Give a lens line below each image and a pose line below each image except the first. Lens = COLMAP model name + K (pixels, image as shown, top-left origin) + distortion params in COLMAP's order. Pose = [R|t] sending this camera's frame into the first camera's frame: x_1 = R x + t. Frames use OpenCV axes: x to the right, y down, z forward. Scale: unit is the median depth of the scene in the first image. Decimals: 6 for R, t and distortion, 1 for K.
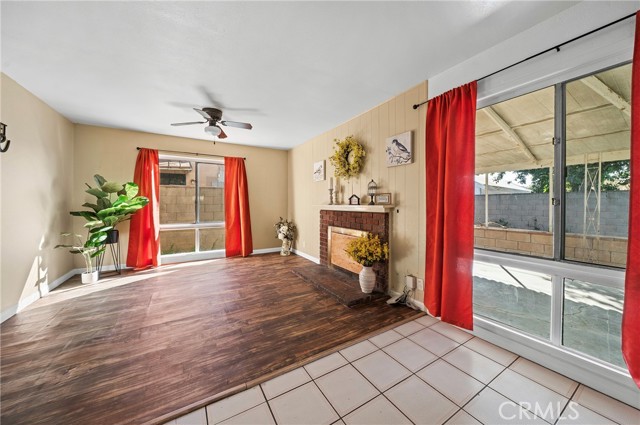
lens RADIAL K [[219.7, 0, 314.7], [0, 219.7, 209.2], [0, 0, 1]] dist [-0.005843, 0.000446]
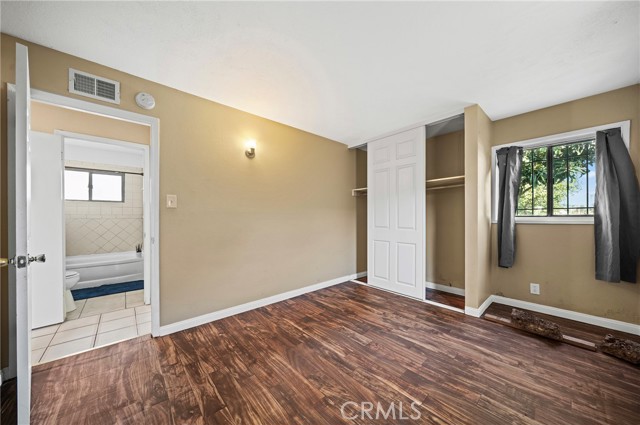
lens RADIAL K [[219.7, 0, 324.1], [0, 219.7, 216.6], [0, 0, 1]] dist [-0.005843, 0.000446]
pose [[-0.201851, -0.004407, 0.979406, -1.058509], [0.020389, 0.999754, 0.008700, -0.032908], [-0.979204, 0.021725, -0.201712, 1.144214]]
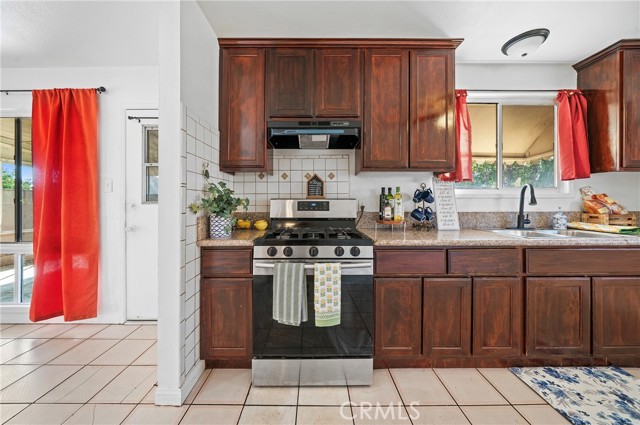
lens RADIAL K [[219.7, 0, 321.2], [0, 219.7, 199.4], [0, 0, 1]] dist [-0.005843, 0.000446]
pose [[0.511629, 0.000947, 0.859206, 0.486736], [0.028334, 0.999437, -0.017974, 0.019239], [-0.858739, 0.033541, 0.511314, -0.744951]]
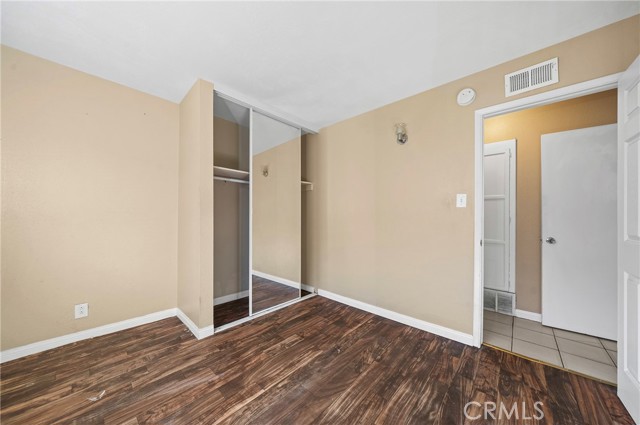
lens RADIAL K [[219.8, 0, 313.9], [0, 219.8, 181.0], [0, 0, 1]] dist [-0.008231, 0.000226]
pose [[-0.960049, -0.050993, -0.275147, -0.230050], [-0.015217, 0.991315, -0.130626, -0.040002], [0.279419, -0.121220, -0.952487, 1.640262]]
